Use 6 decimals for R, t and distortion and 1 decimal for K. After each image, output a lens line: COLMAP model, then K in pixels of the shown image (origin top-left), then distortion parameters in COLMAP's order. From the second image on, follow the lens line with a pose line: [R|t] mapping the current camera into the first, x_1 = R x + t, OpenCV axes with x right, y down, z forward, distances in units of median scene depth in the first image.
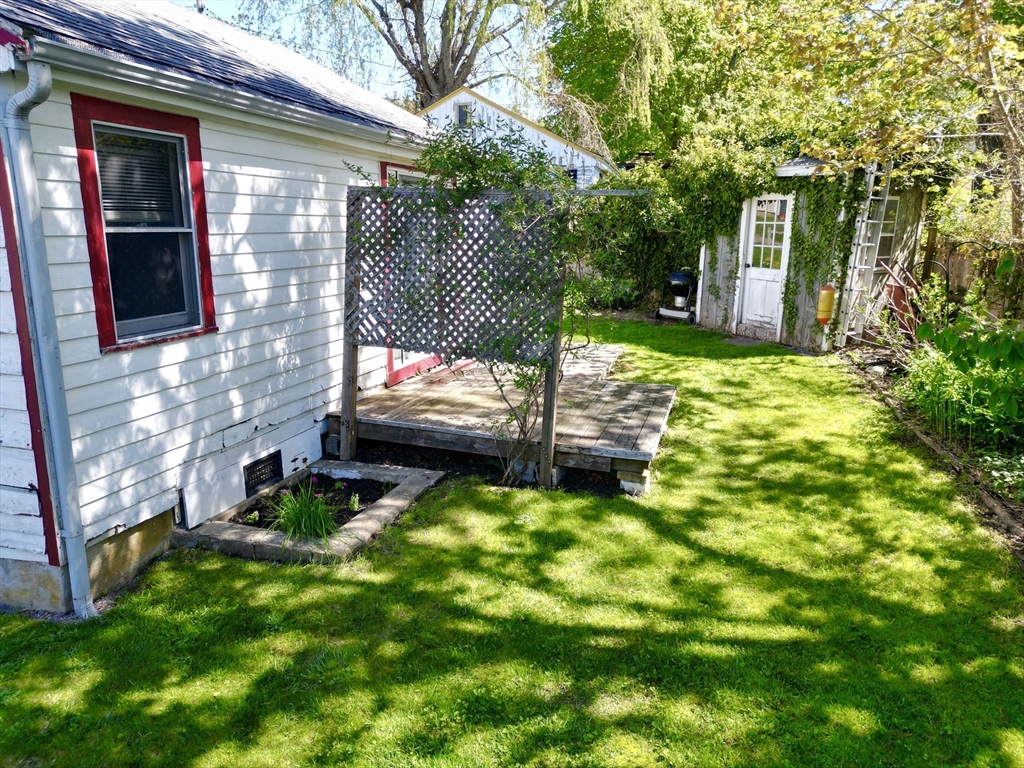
lens RADIAL K [[711.9, 0, 501.7], [0, 711.9, 382.7], [0, 0, 1]] dist [0.063413, -0.054685]
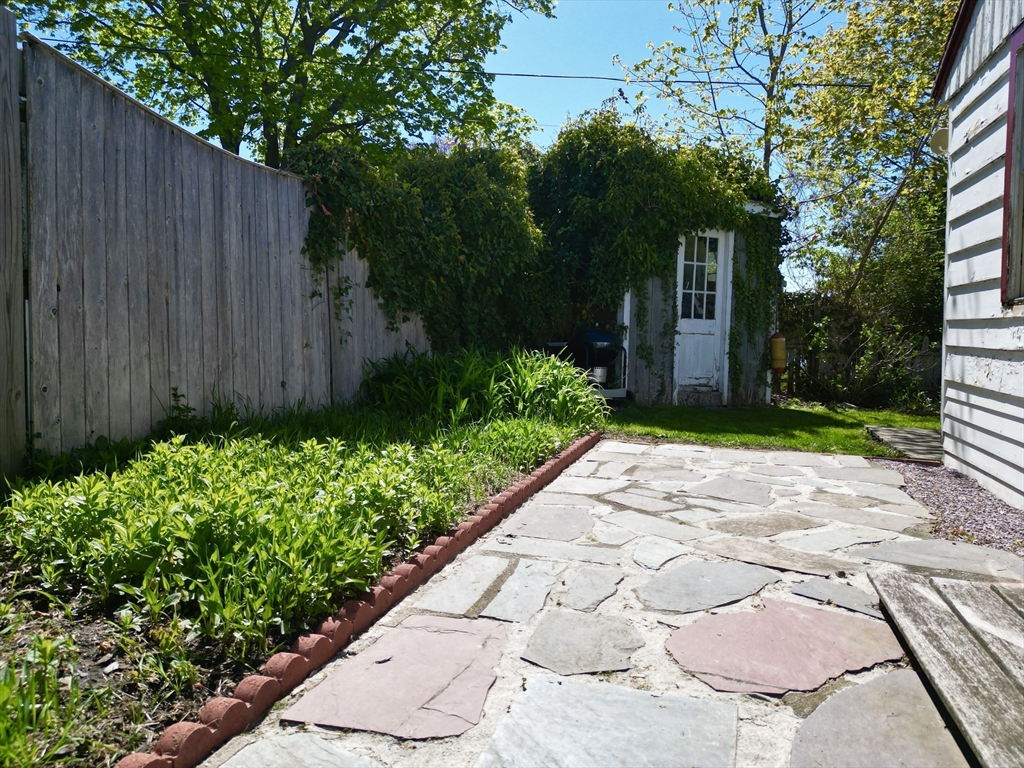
lens RADIAL K [[711.9, 0, 513.3], [0, 711.9, 387.3], [0, 0, 1]] dist [0.063413, -0.054685]
pose [[-0.003504, -0.073677, 0.997276, -0.630628], [0.215760, 0.973737, 0.072696, -0.268258], [-0.976440, 0.215427, 0.012484, 1.727025]]
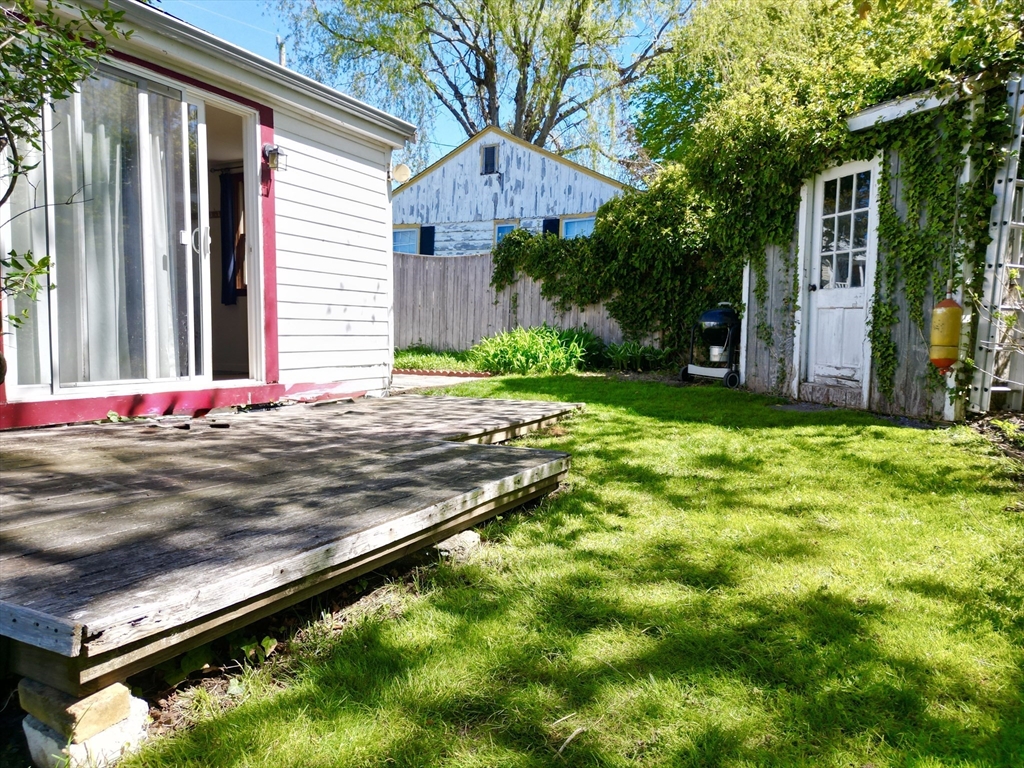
lens RADIAL K [[711.9, 0, 507.1], [0, 711.9, 386.2], [0, 0, 1]] dist [0.063413, -0.054685]
pose [[0.983306, 0.014172, -0.181407, 0.289588], [-0.041185, 0.988423, -0.146026, 0.031351], [0.177237, 0.151060, 0.972506, 0.535855]]
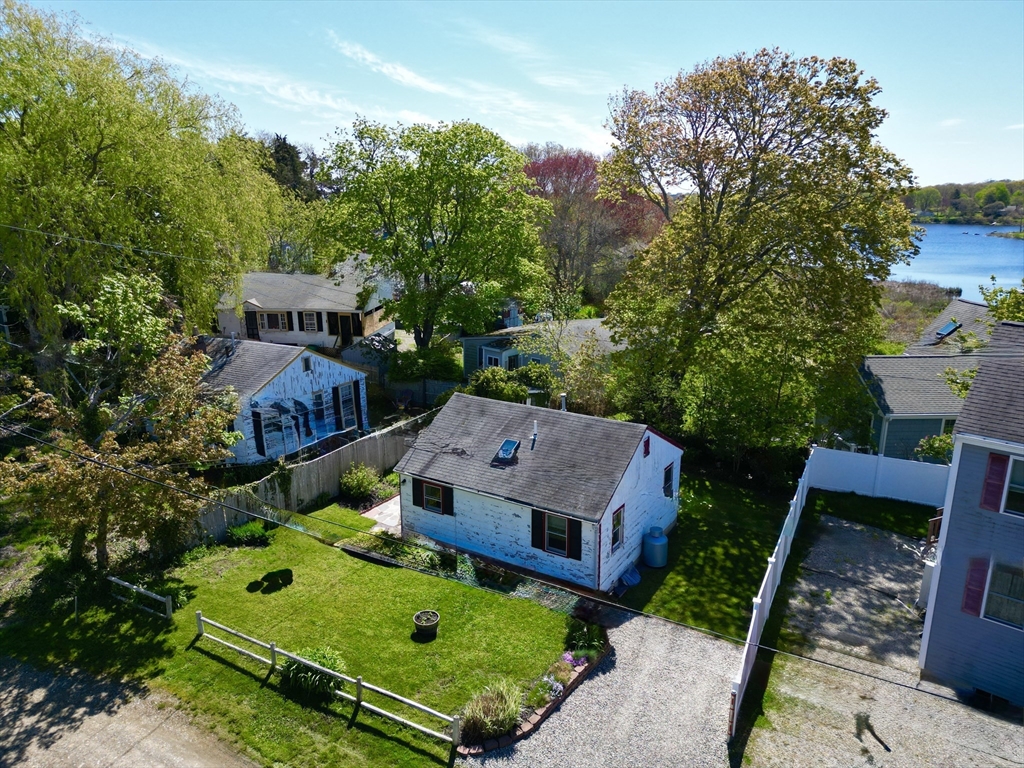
lens RADIAL K [[711.9, 0, 511.4], [0, 711.9, 386.5], [0, 0, 1]] dist [0.063413, -0.054685]
pose [[0.254562, -0.255281, 0.932754, -3.554366], [0.204866, 0.956873, 0.205971, -1.336847], [-0.945107, 0.138657, 0.295882, 0.134145]]
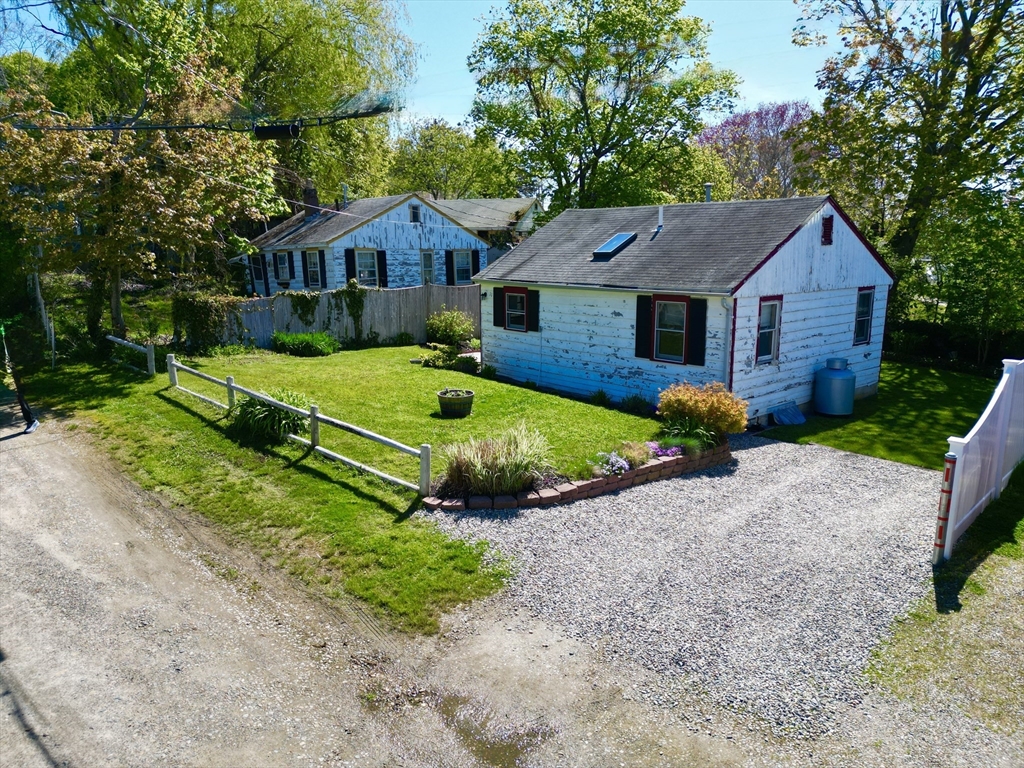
lens RADIAL K [[711.9, 0, 510.0], [0, 711.9, 387.1], [0, 0, 1]] dist [0.063413, -0.054685]
pose [[0.518383, -0.180102, 0.835968, -2.897740], [0.188377, 0.977607, 0.093804, -0.298067], [-0.834142, 0.108850, 0.540702, 0.216682]]
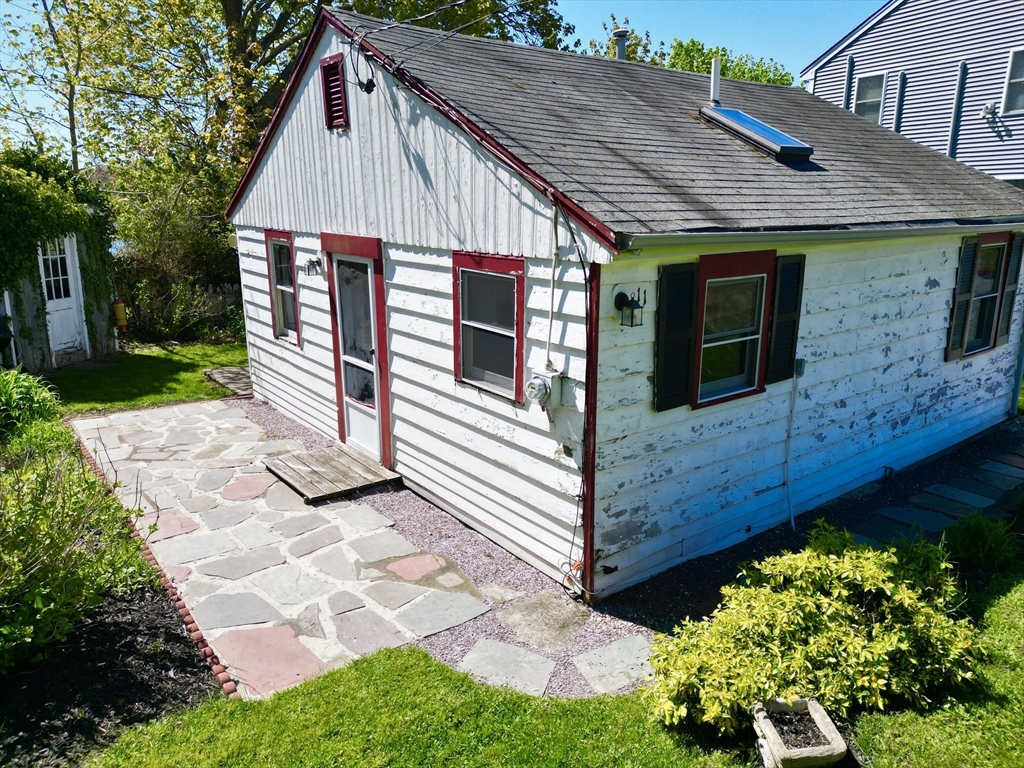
lens RADIAL K [[711.9, 0, 507.3], [0, 711.9, 379.7], [0, 0, 1]] dist [0.063413, -0.054685]
pose [[-0.816251, -0.147698, 0.558498, -1.123520], [0.114676, 0.906101, 0.407223, -0.585751], [-0.566201, 0.396443, -0.722668, 2.062065]]
